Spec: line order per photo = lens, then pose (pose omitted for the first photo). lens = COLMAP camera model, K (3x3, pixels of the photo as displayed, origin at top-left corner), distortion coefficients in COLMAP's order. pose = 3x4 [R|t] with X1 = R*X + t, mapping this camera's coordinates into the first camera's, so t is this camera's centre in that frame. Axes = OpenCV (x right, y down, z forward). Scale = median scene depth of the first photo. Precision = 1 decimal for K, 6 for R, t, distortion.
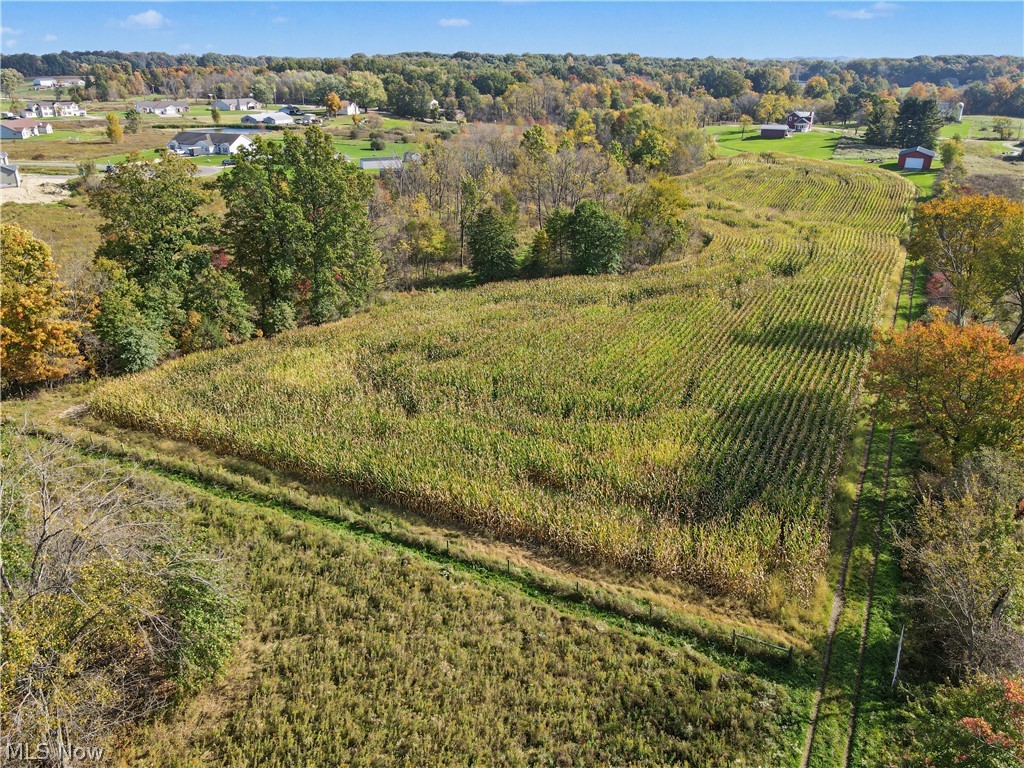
lens RADIAL K [[747.3, 0, 512.0], [0, 747.3, 384.0], [0, 0, 1]] dist [0.001634, 0.003568]
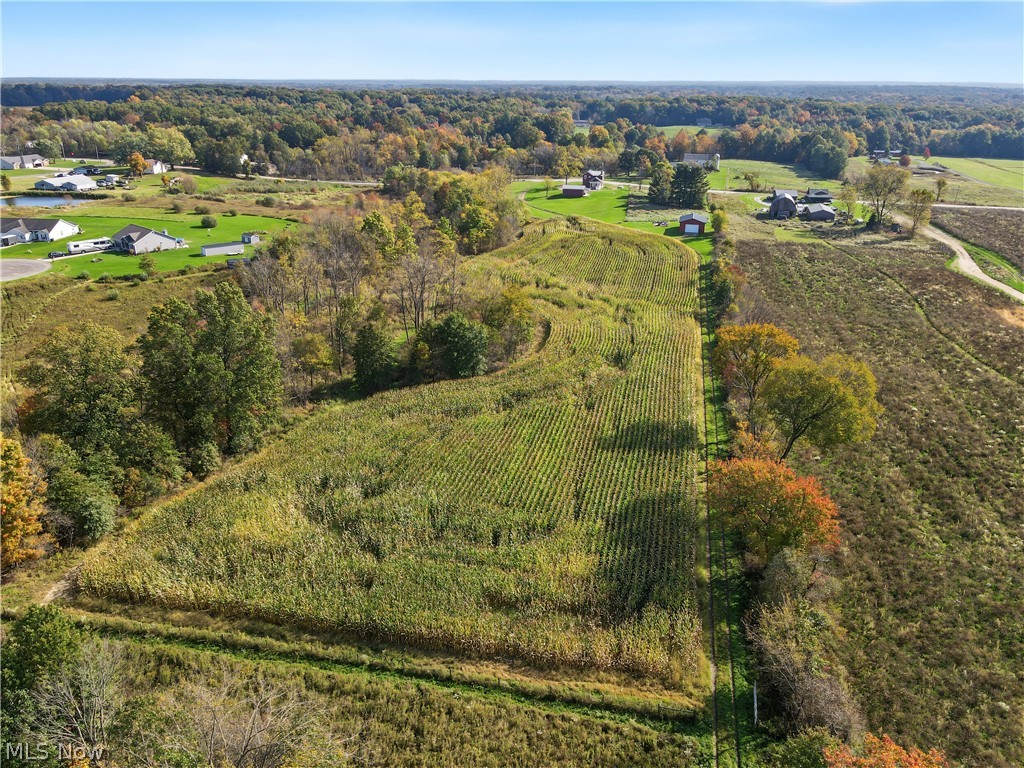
lens RADIAL K [[743.6, 0, 503.4], [0, 743.6, 378.8], [0, 0, 1]] dist [0.000012, 0.039167]
pose [[0.967682, -0.093033, 0.234385, -0.175554], [0.098849, 0.995015, -0.013162, -0.197841], [-0.231992, 0.035906, 0.972055, -0.252474]]
